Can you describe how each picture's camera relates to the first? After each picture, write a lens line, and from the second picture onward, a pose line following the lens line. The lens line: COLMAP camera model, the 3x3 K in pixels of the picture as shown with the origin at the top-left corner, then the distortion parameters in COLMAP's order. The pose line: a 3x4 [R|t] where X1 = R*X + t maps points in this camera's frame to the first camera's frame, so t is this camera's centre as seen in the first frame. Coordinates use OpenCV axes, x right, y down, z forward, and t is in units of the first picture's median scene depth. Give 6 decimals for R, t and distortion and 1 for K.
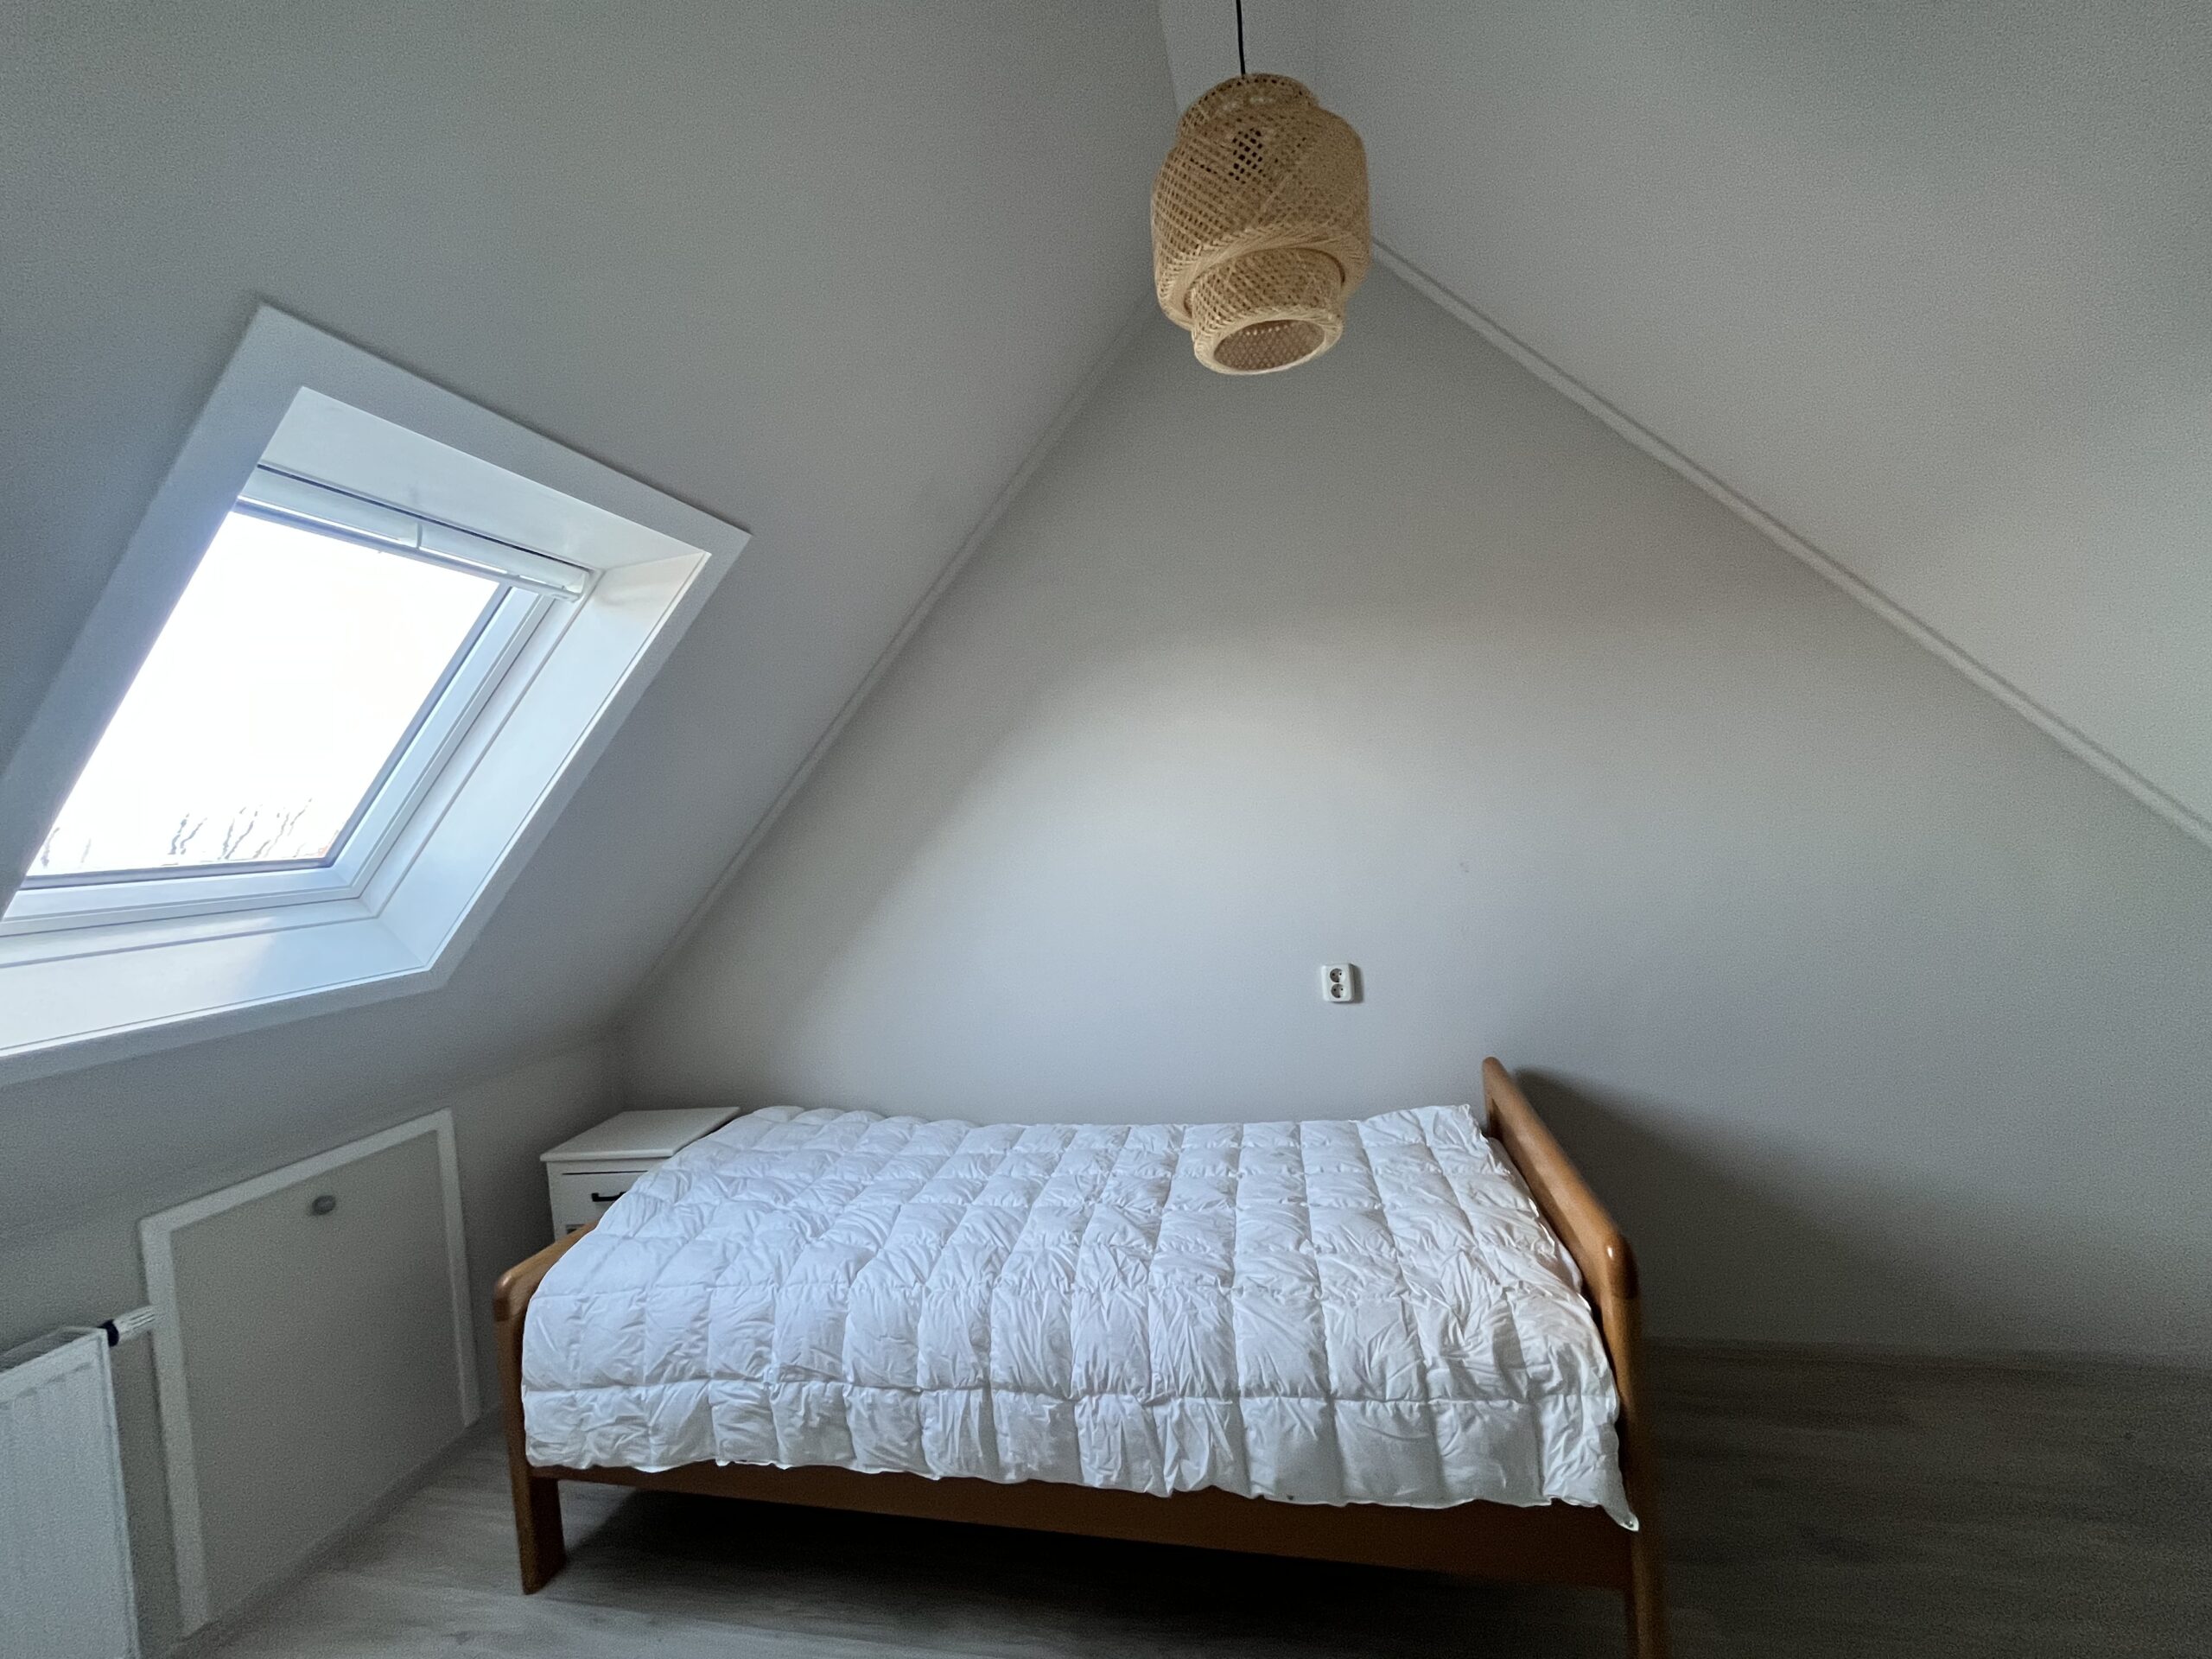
lens RADIAL K [[894.8, 0, 1102.7], [0, 894.8, 826.5], [0, 0, 1]] dist [-0.003603, 0.000040]
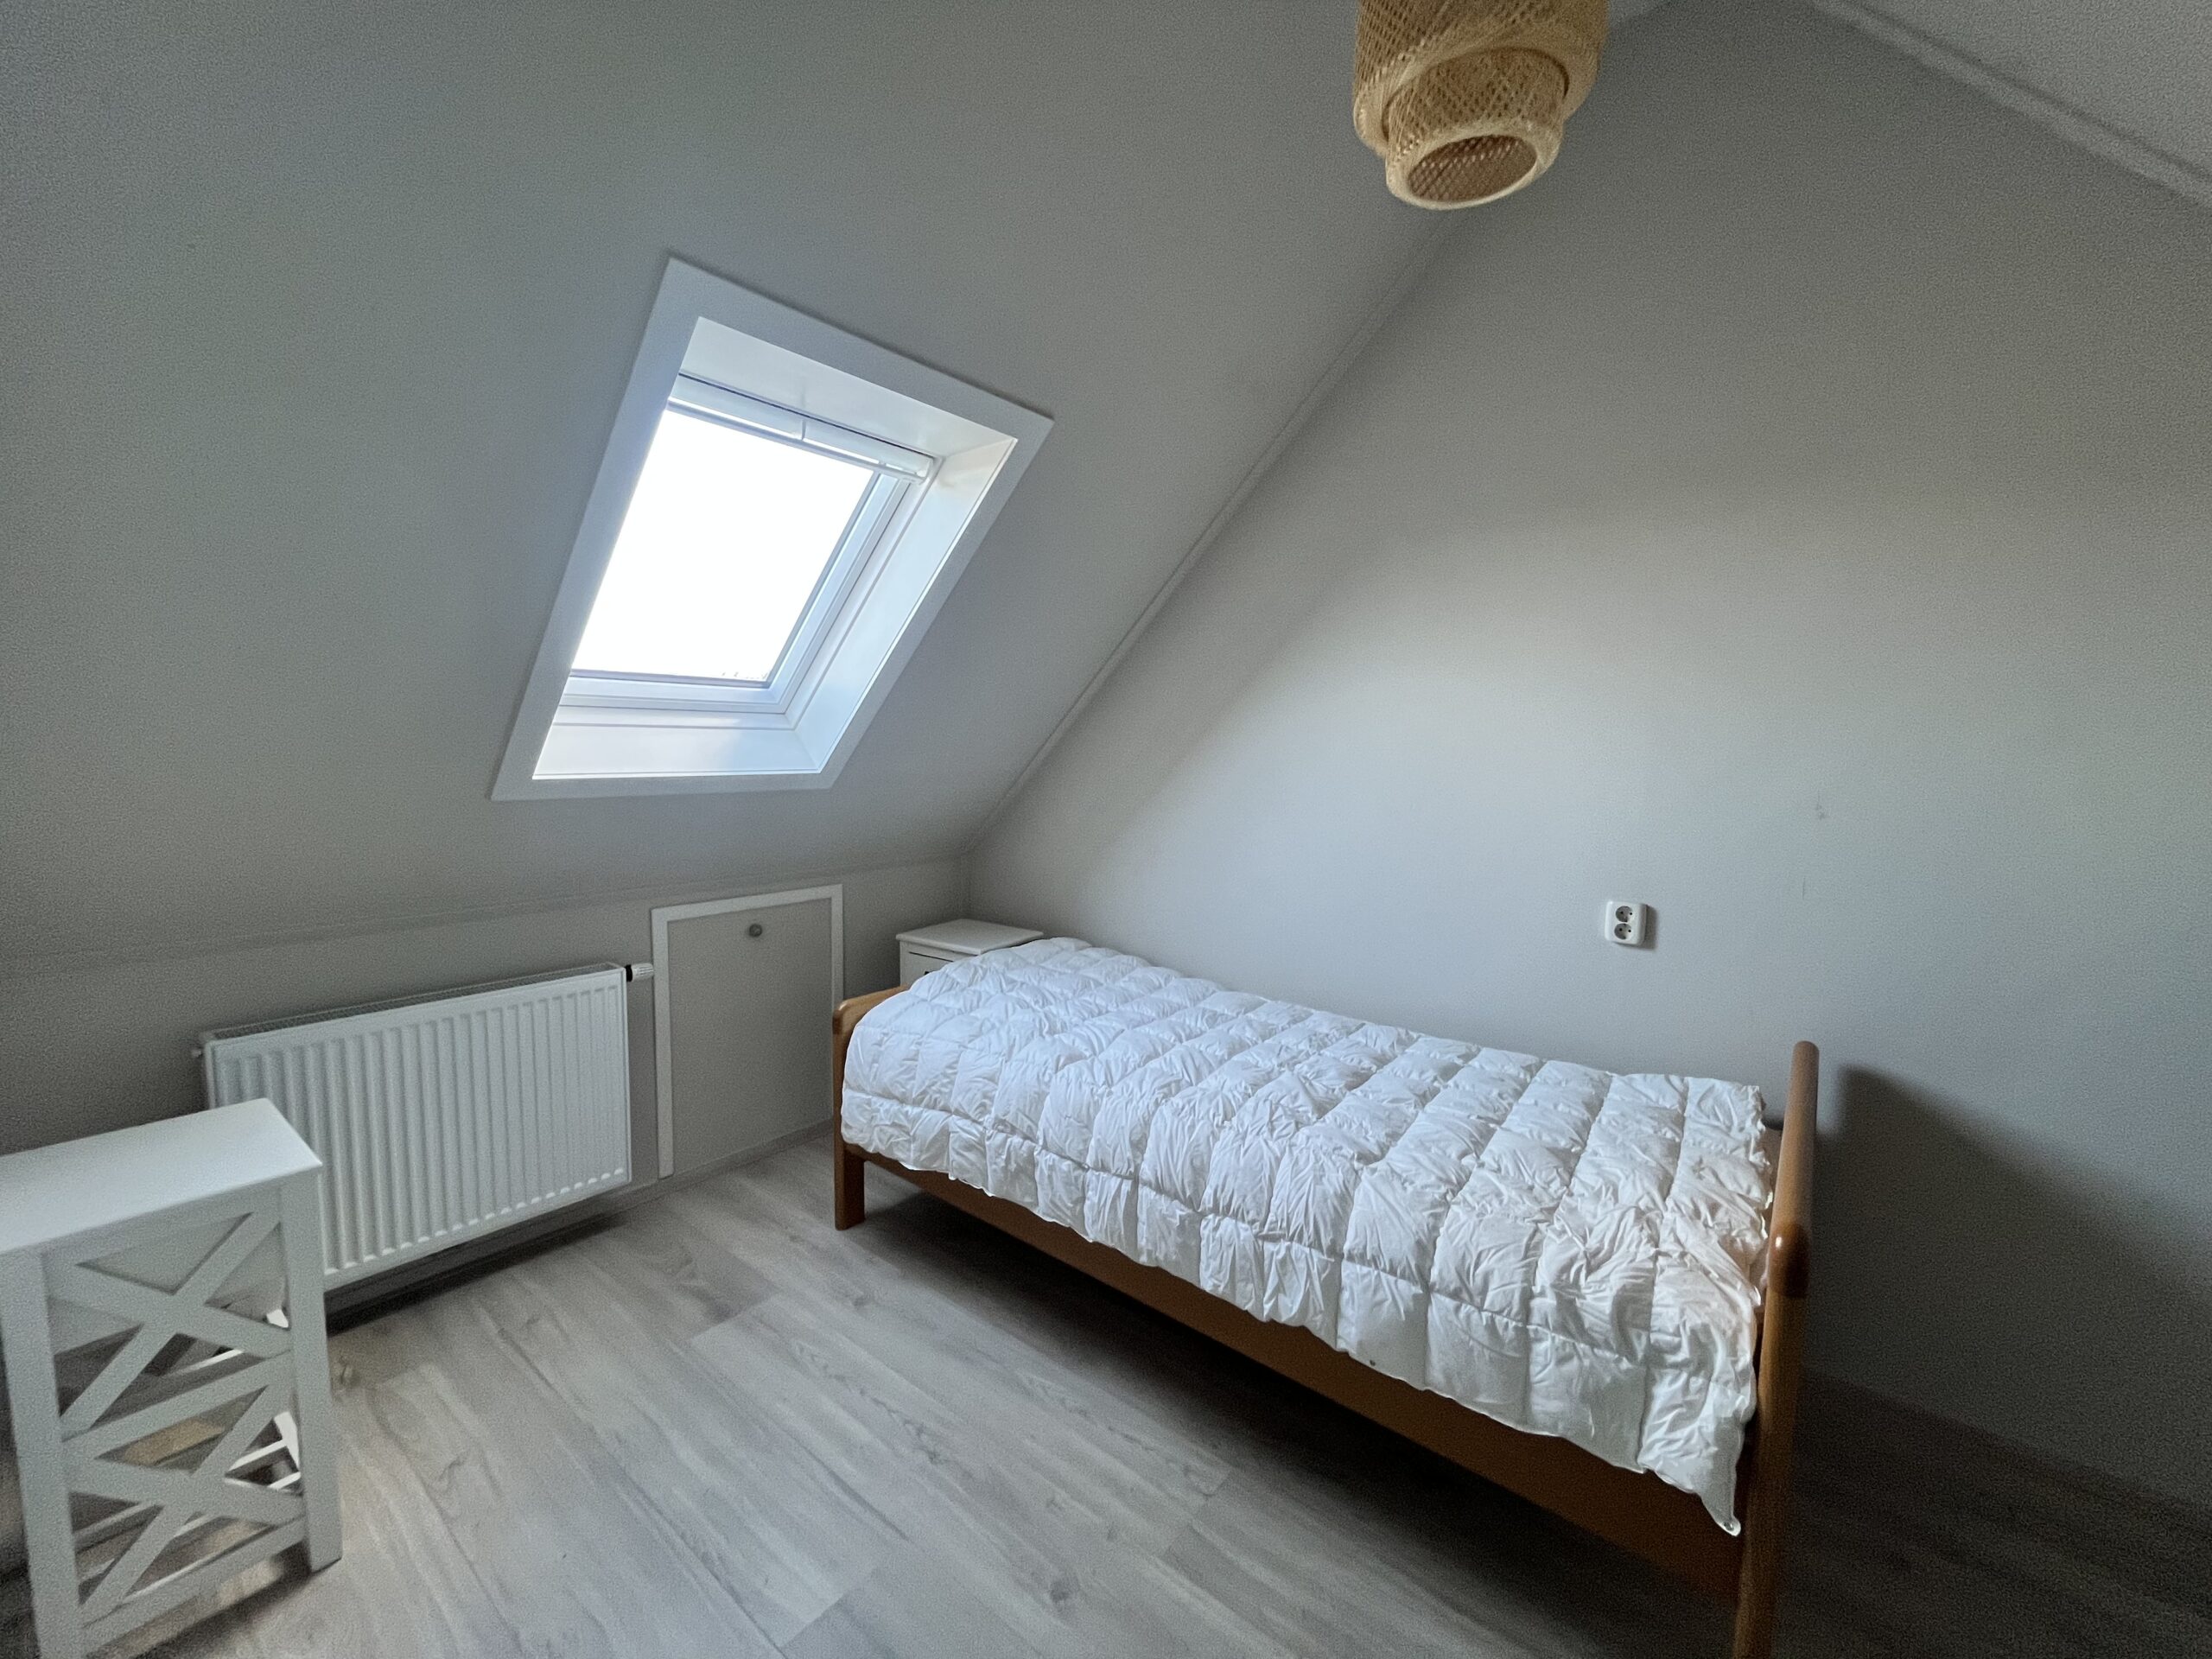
lens RADIAL K [[894.8, 0, 1110.3], [0, 894.8, 825.5], [0, 0, 1]] dist [-0.003603, 0.000040]
pose [[0.893251, 0.145104, -0.425498, 0.233460], [-0.103765, 0.987468, 0.118913, 0.037651], [0.437420, -0.062068, 0.897113, -0.016196]]
